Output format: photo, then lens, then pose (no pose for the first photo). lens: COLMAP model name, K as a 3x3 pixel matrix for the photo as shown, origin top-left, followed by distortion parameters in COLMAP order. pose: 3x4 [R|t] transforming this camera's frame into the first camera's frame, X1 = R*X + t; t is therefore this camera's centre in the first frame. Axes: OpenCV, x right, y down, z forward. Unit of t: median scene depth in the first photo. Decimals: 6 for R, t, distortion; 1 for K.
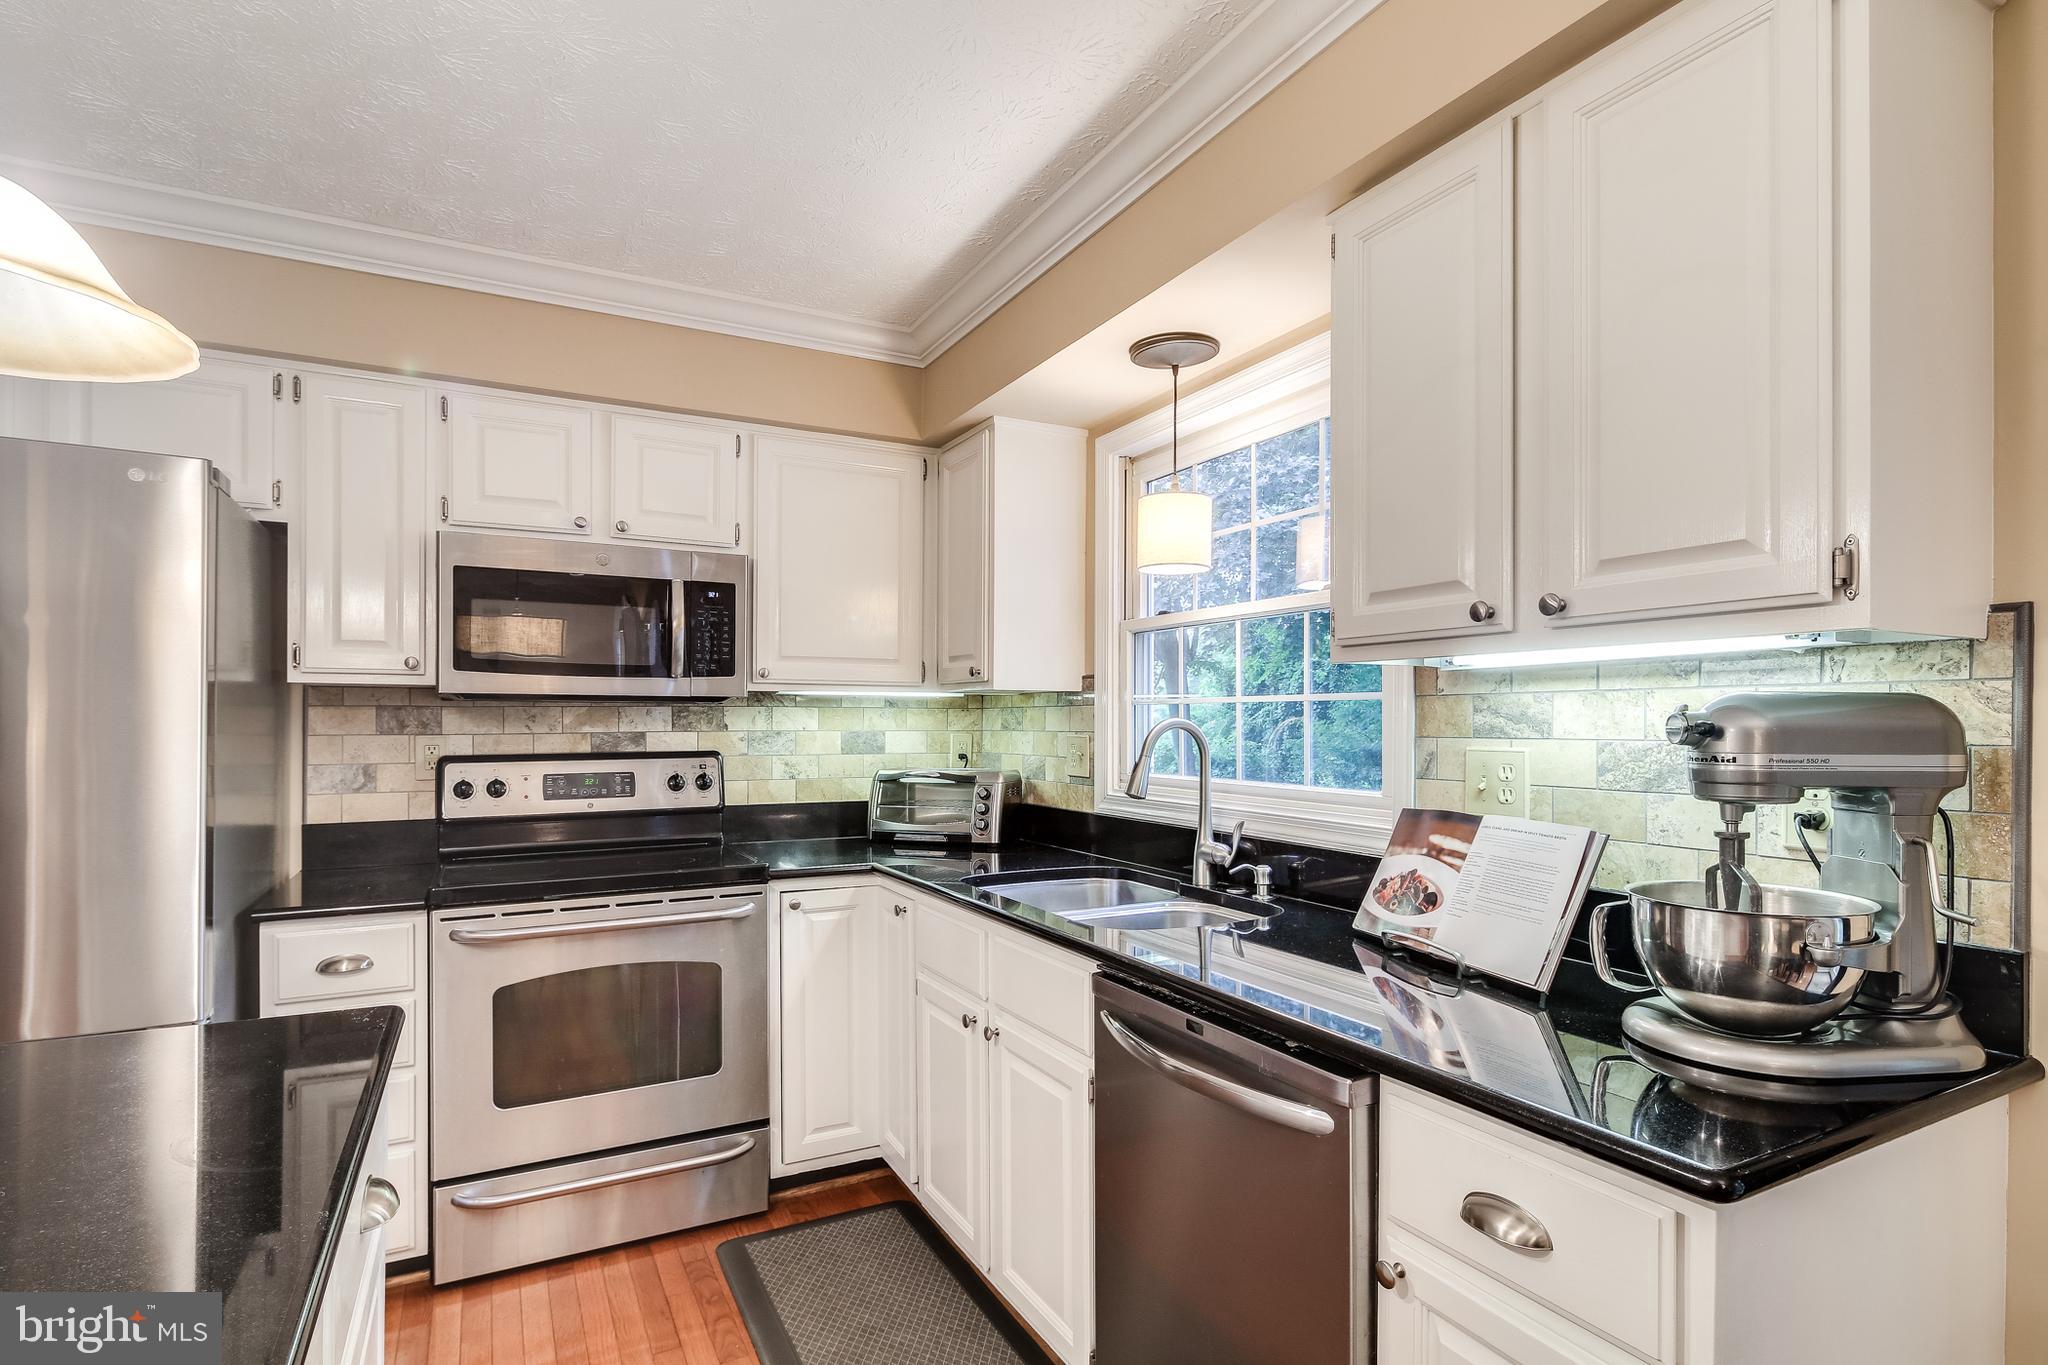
lens RADIAL K [[1012.8, 0, 1027.7], [0, 1012.8, 717.2], [0, 0, 1]] dist [-0.006426, -0.001558]
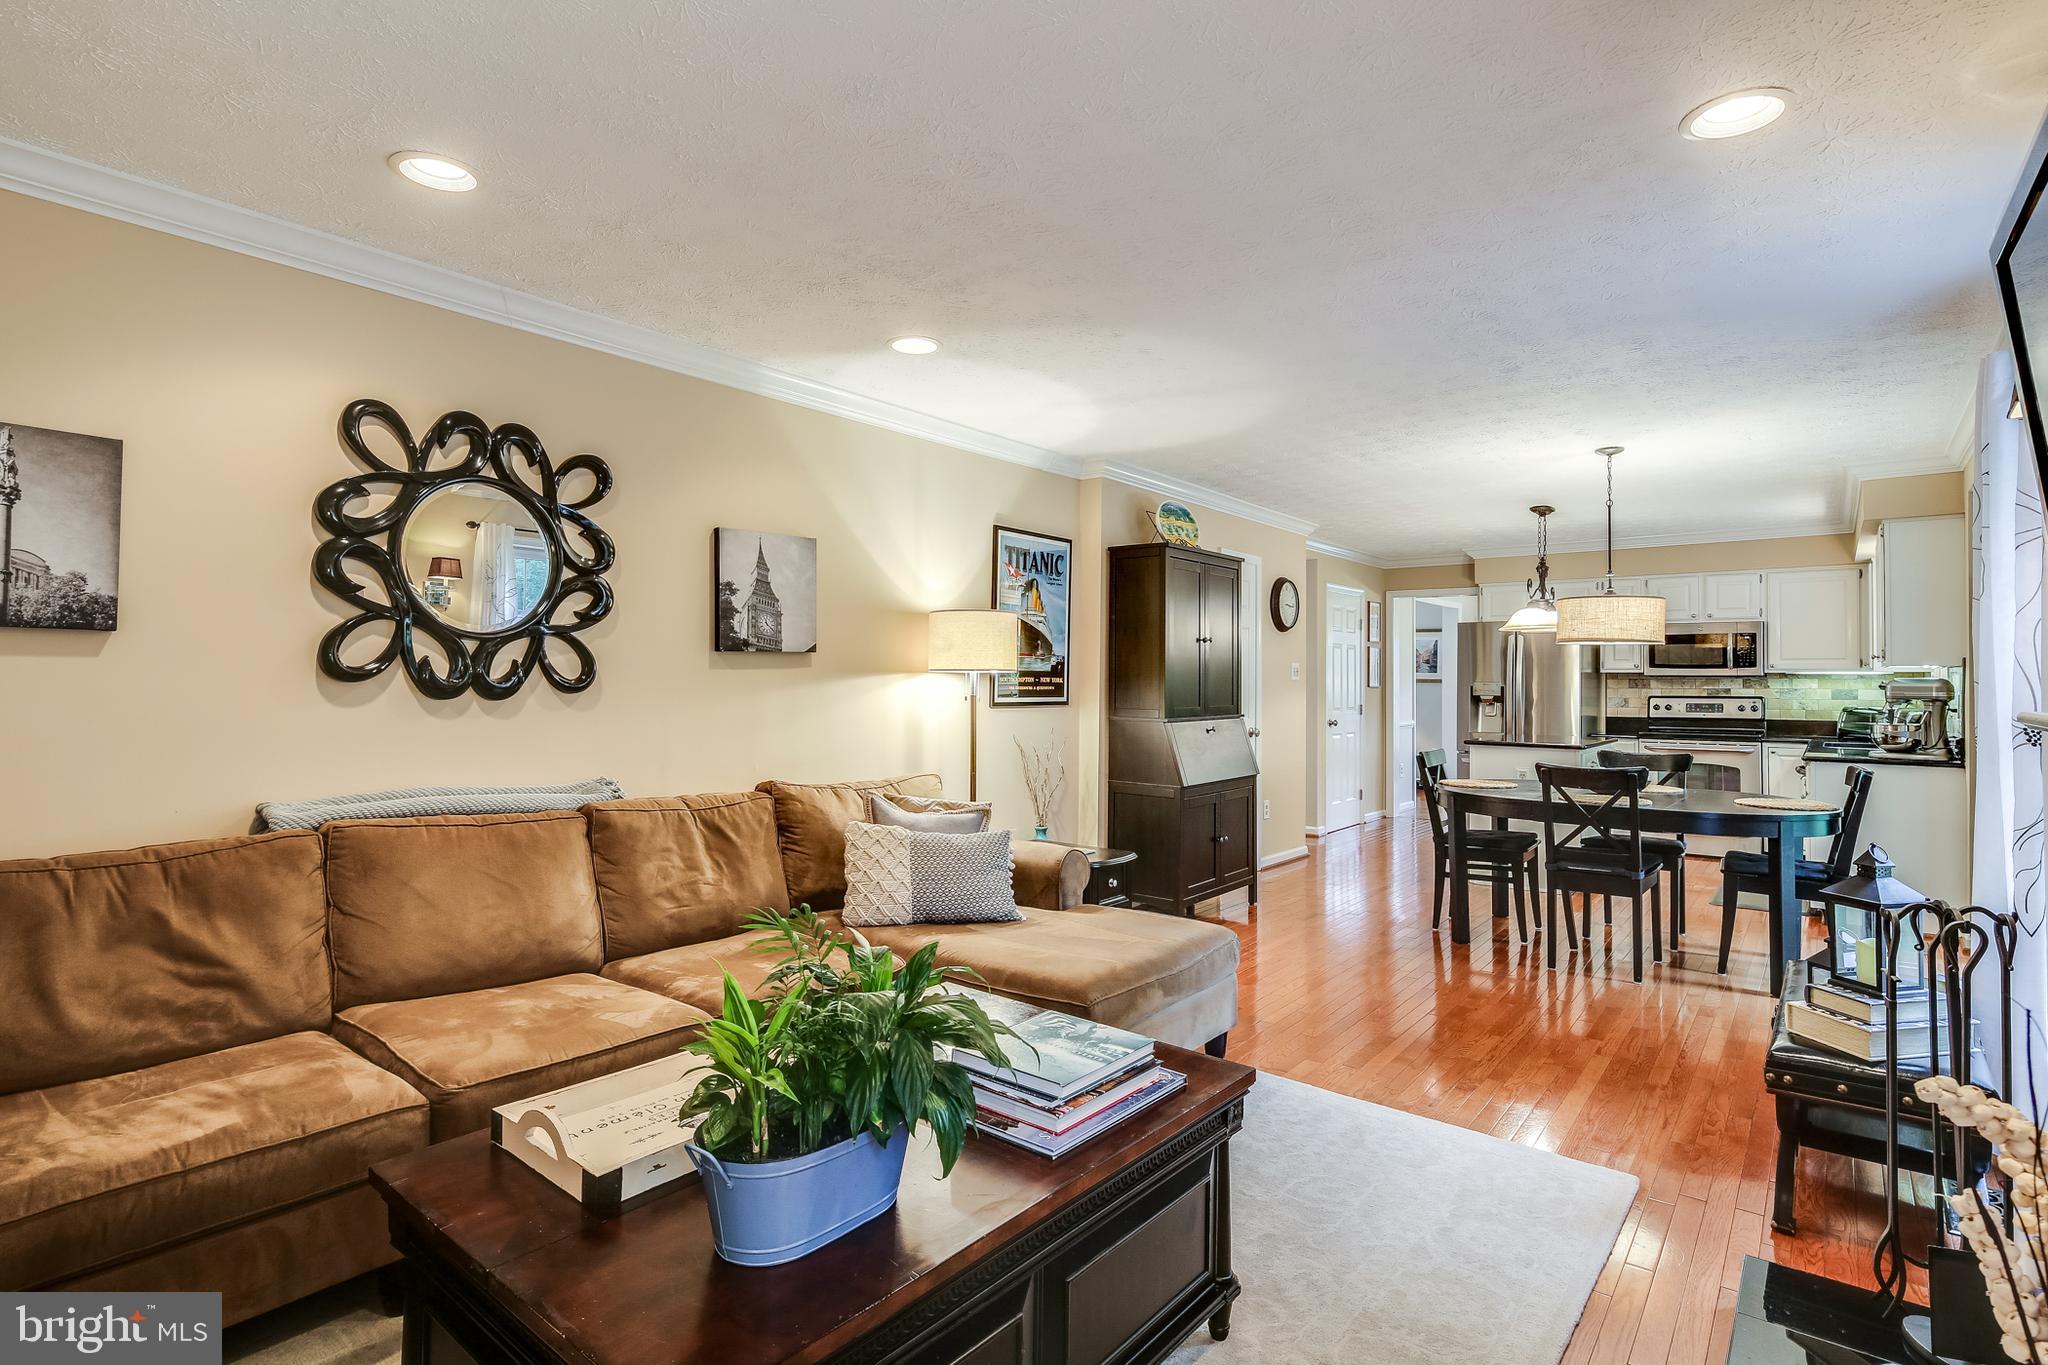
lens RADIAL K [[1012.8, 0, 1019.6], [0, 1012.8, 688.2], [0, 0, 1]] dist [-0.006426, -0.001558]
pose [[0.384013, 0.000359, -0.923328, 1.435707], [-0.005291, 0.999984, -0.001812, 0.030208], [0.923313, 0.005581, 0.384008, -1.835151]]
